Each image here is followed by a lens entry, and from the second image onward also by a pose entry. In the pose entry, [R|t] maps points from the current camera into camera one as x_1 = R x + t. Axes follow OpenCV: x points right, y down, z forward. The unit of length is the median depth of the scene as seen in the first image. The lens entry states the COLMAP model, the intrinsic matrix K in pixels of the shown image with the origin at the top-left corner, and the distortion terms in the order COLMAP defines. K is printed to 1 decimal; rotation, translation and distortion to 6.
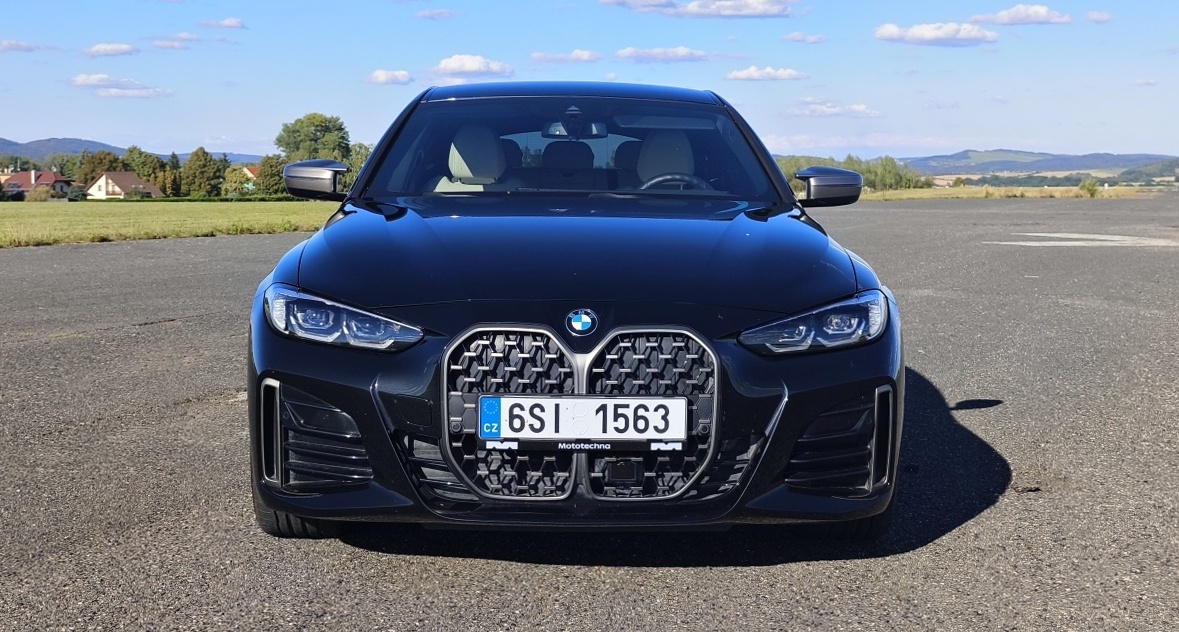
lens RADIAL K [[1711.2, 0, 589.5], [0, 1711.2, 316.0], [0, 0, 1]] dist [0.028995, 0.026532]
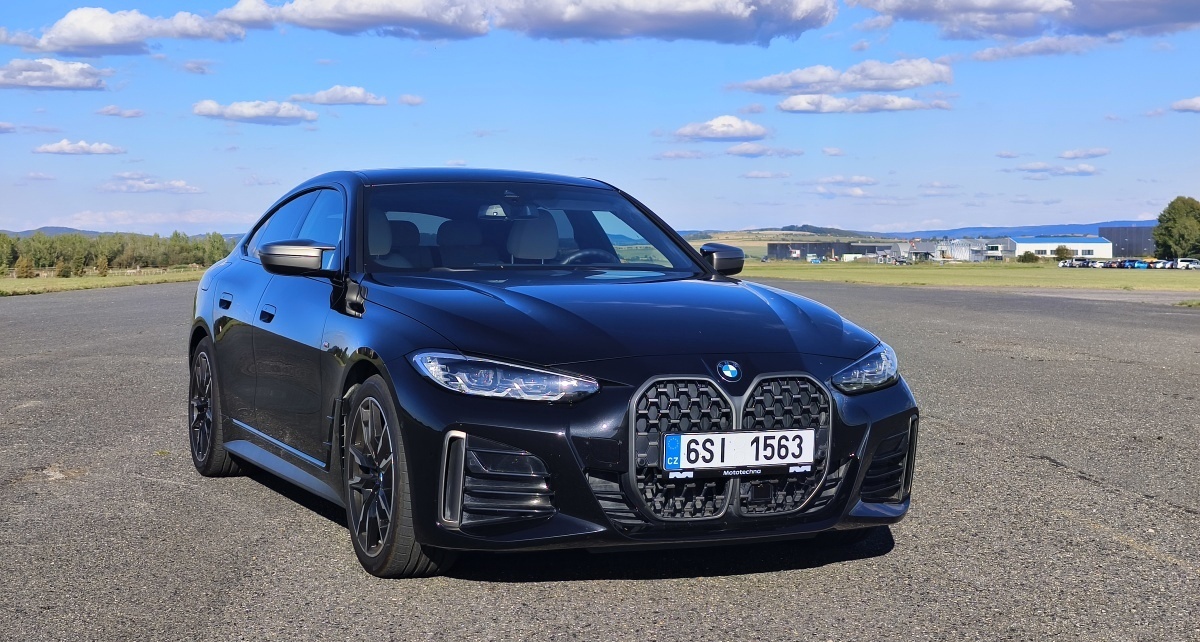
lens RADIAL K [[1717.0, 0, 600.0], [0, 1717.0, 321.0], [0, 0, 1]] dist [0.004253, -0.031477]
pose [[0.926608, -0.020578, 0.375464, -0.554139], [0.036305, 0.998733, -0.034859, 0.007437], [-0.374271, 0.045932, 0.926181, -0.100934]]
